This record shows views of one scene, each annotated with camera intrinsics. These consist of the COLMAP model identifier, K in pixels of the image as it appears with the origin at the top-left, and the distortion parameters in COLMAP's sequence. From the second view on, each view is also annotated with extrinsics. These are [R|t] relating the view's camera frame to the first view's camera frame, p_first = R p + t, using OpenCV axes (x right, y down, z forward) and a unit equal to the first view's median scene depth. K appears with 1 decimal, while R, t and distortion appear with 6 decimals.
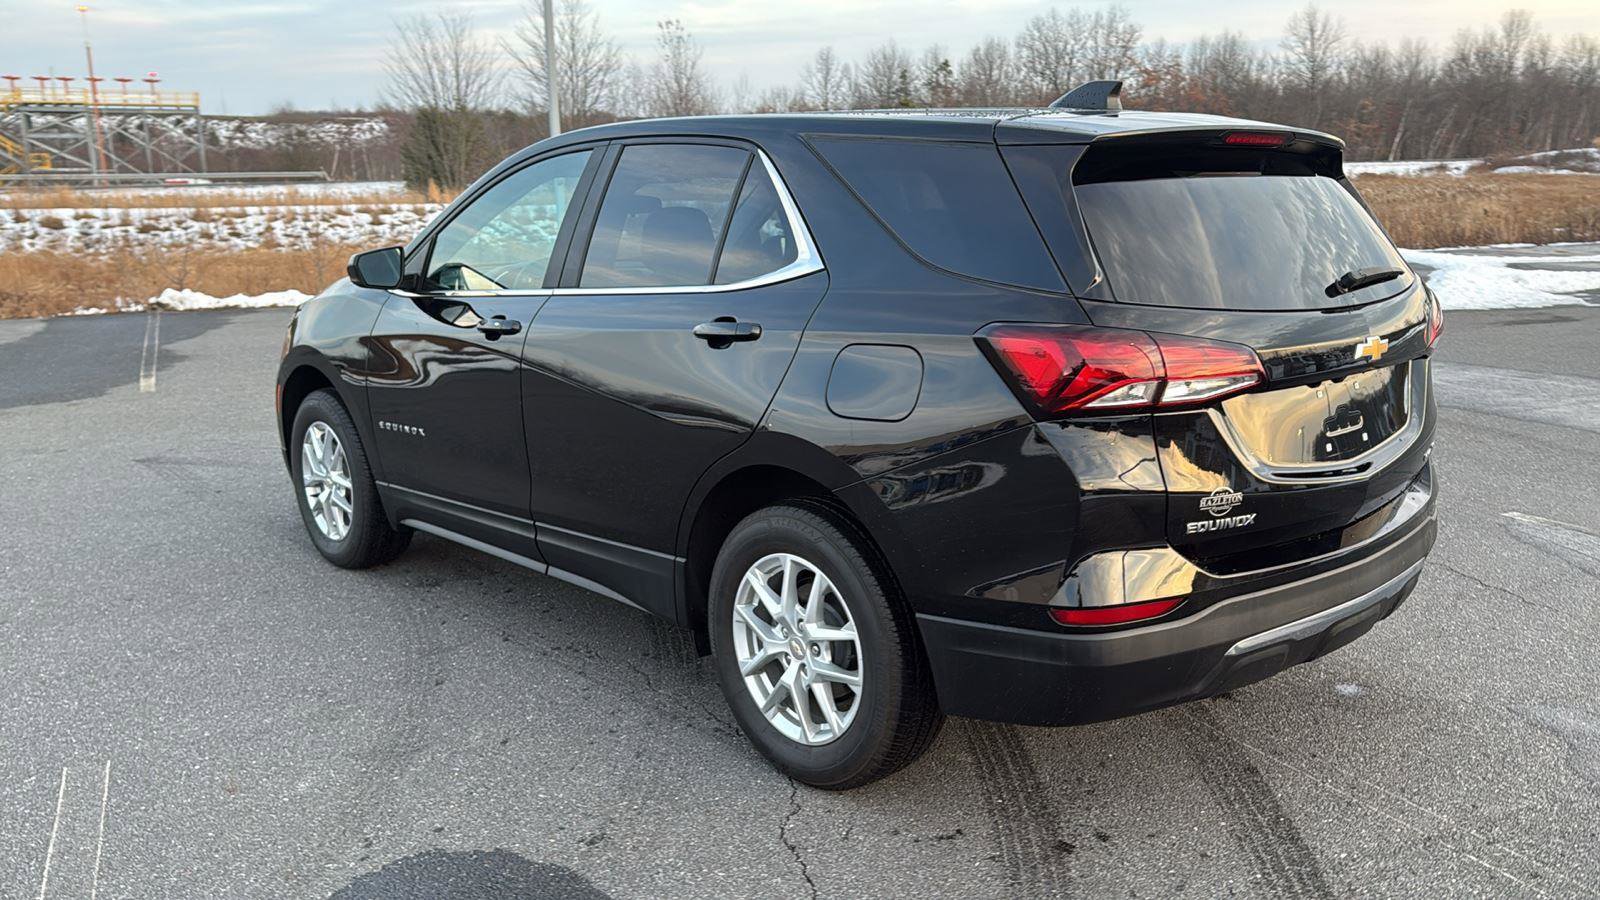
lens RADIAL K [[1296.4, 0, 822.2], [0, 1296.4, 467.1], [0, 0, 1]] dist [0.126876, -0.196910]
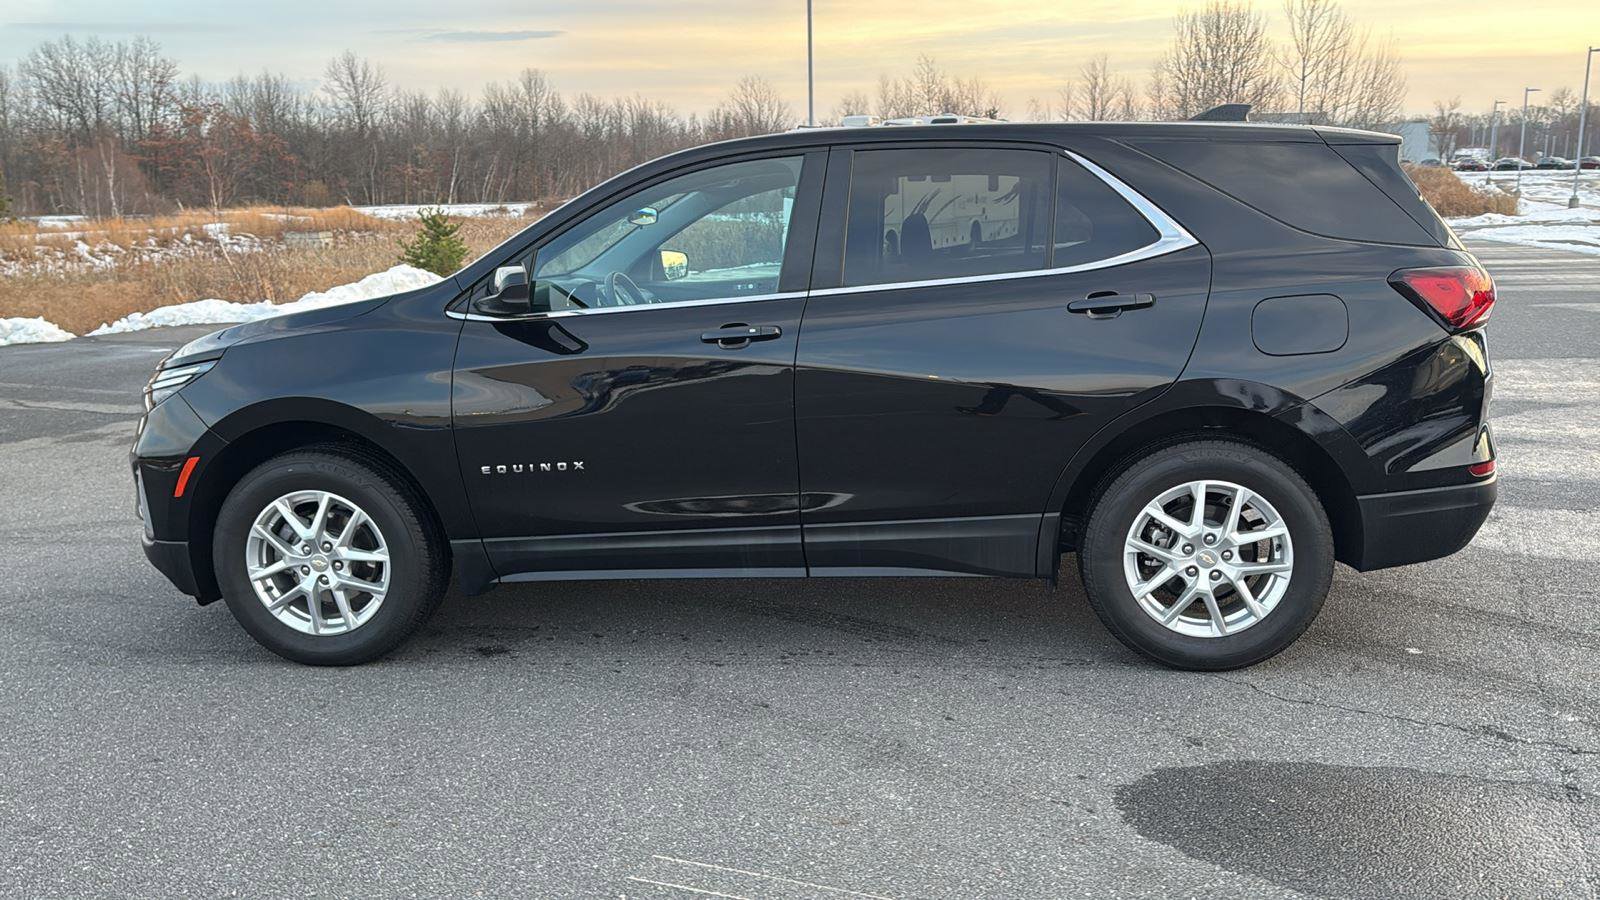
lens RADIAL K [[1289.4, 0, 827.3], [0, 1289.4, 459.1], [0, 0, 1]] dist [0.149267, -0.259778]
pose [[0.761645, -0.133477, 0.634098, -0.074162], [0.156813, 0.987436, 0.019499, -0.002172], [-0.628734, 0.084584, 0.773006, 0.019891]]
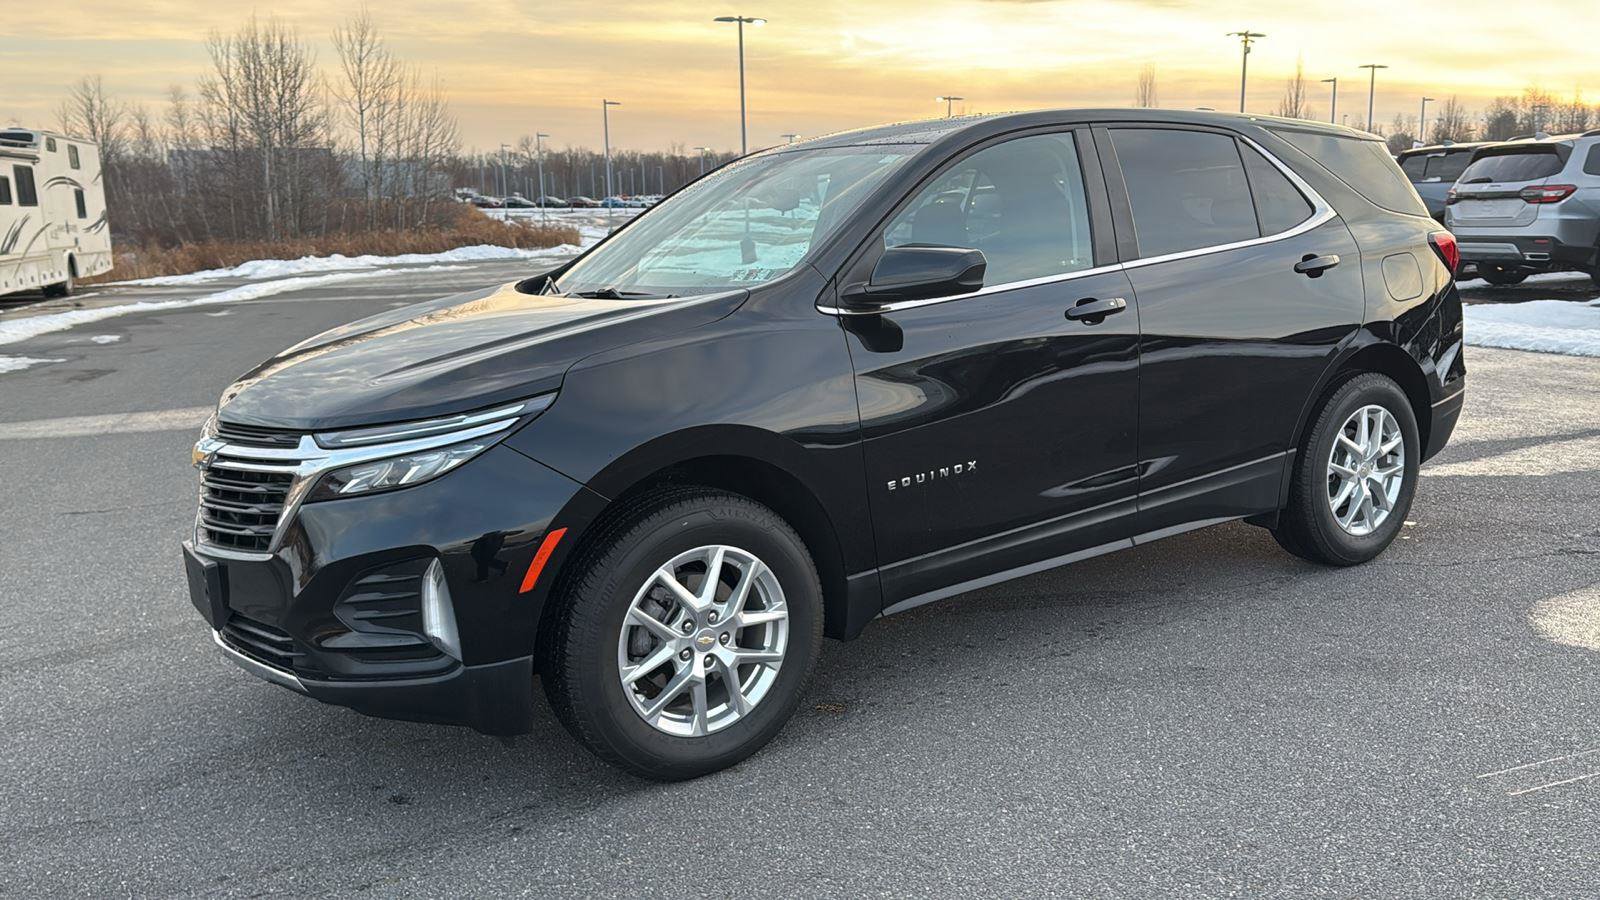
lens RADIAL K [[1290.5, 0, 829.6], [0, 1290.5, 465.2], [0, 0, 1]] dist [0.133435, -0.195439]
pose [[0.128182, -0.184169, 0.974500, -0.110420], [0.245290, 0.957965, 0.148779, -0.016897], [-0.960938, 0.219964, 0.167969, 0.094878]]
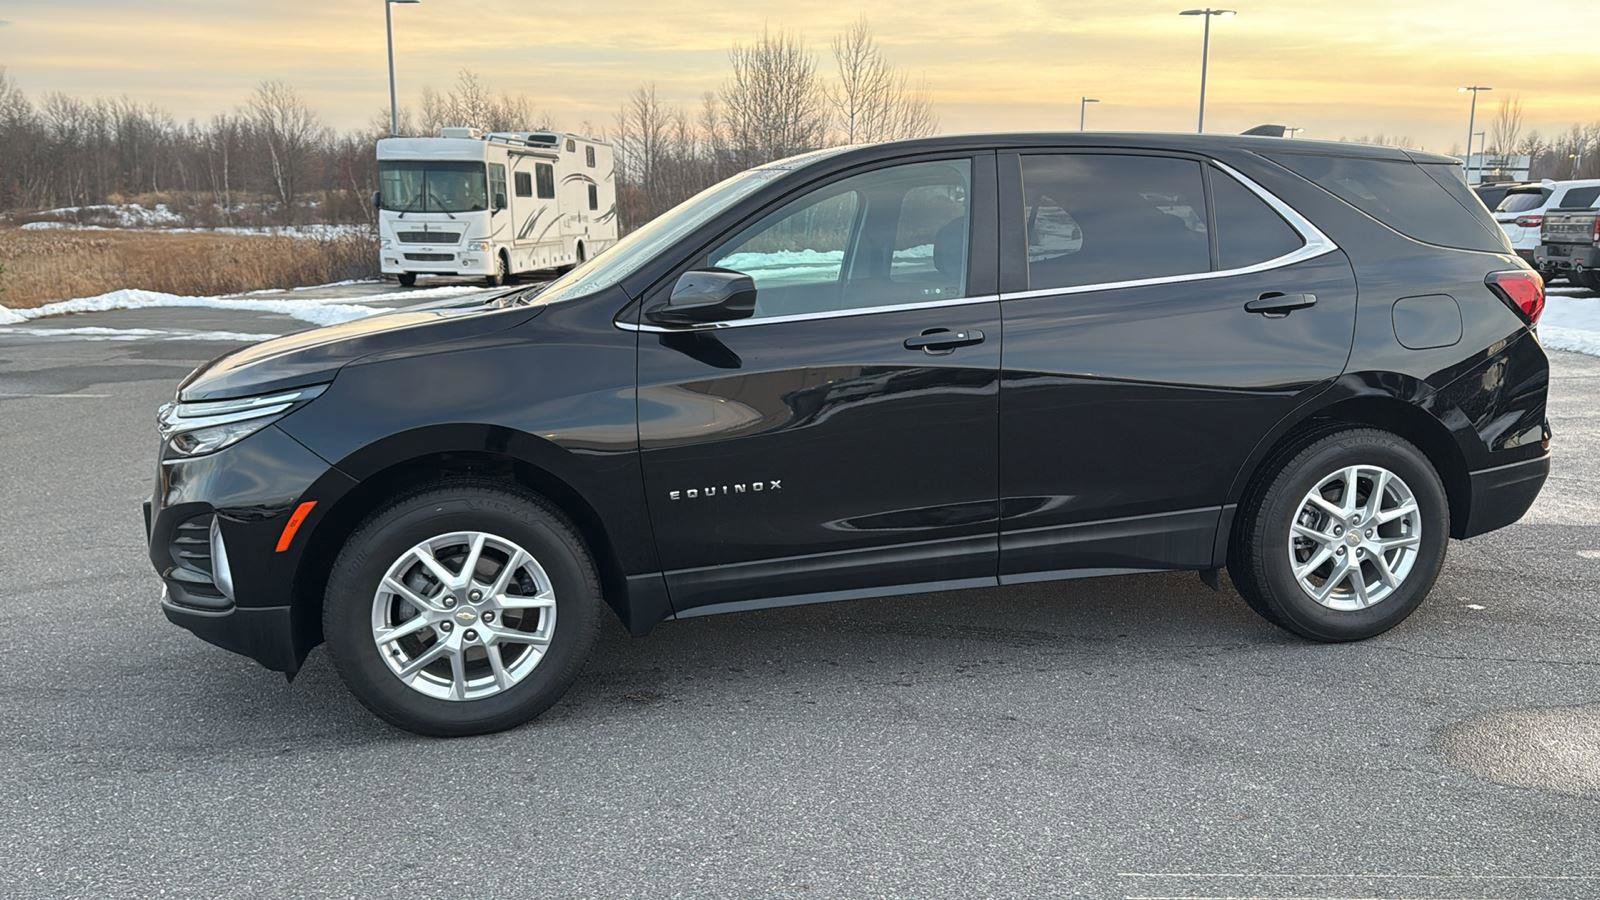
lens RADIAL K [[1289.4, 0, 827.3], [0, 1289.4, 459.1], [0, 0, 1]] dist [0.149267, -0.259778]
pose [[0.489357, -0.153657, 0.858440, -0.099858], [0.193906, 0.978886, 0.064680, -0.009013], [-0.850253, 0.134805, 0.508820, 0.054673]]
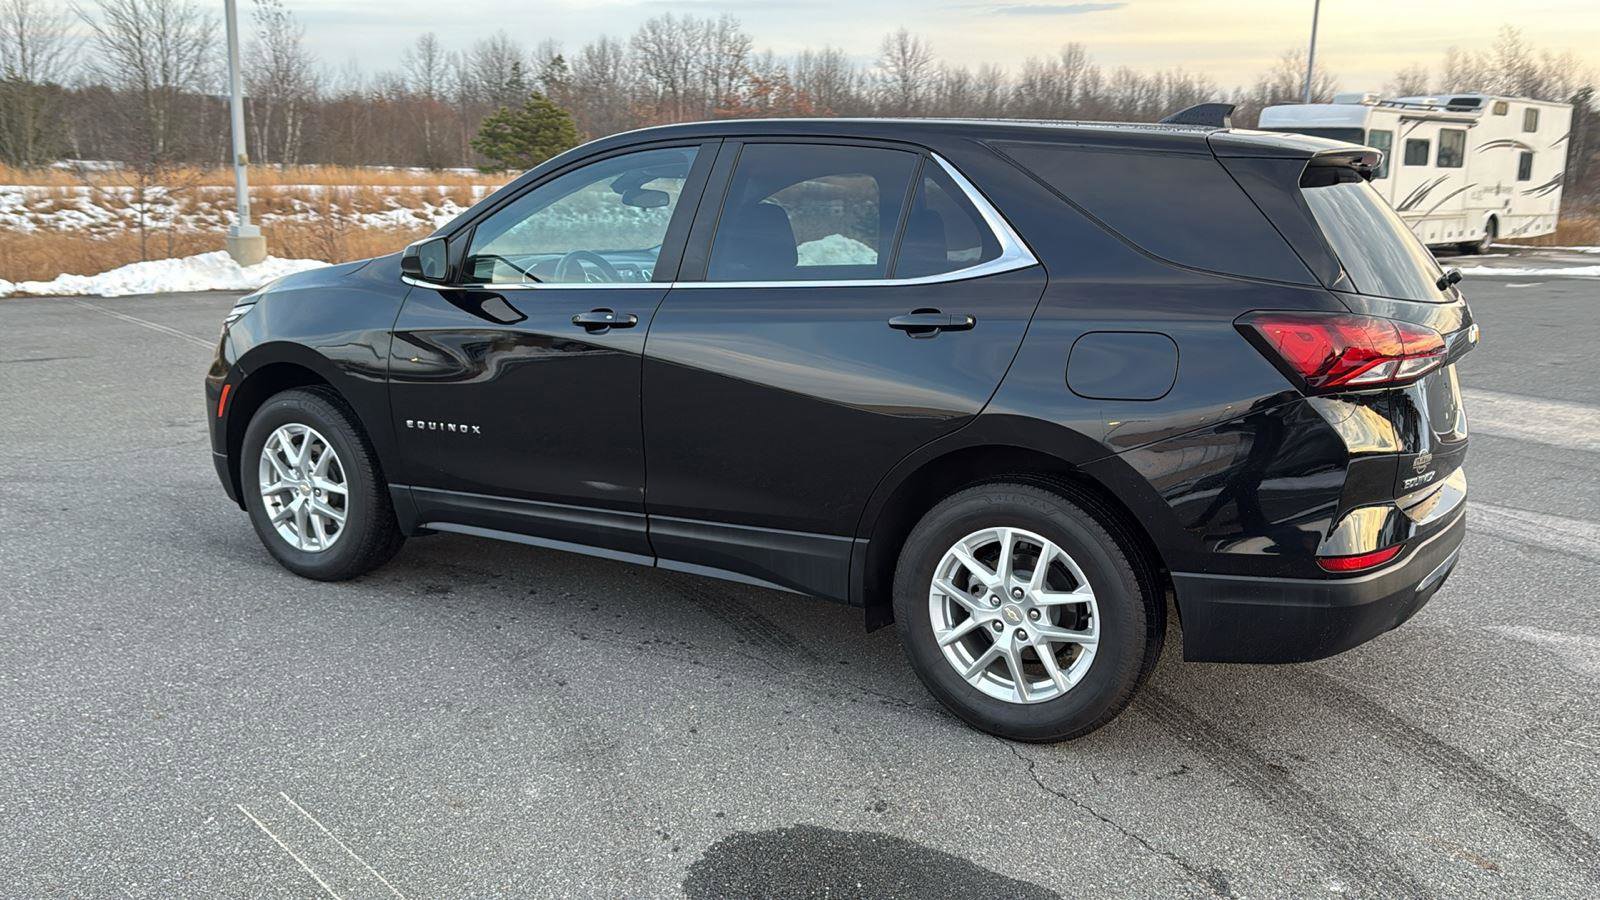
lens RADIAL K [[1292.6, 0, 823.7], [0, 1292.6, 449.2], [0, 0, 1]] dist [0.121726, -0.184598]
pose [[0.955656, -0.030860, 0.292864, -0.034217], [0.034229, 0.999394, -0.006385, 0.000253], [-0.292489, 0.016126, 0.956133, 0.000924]]
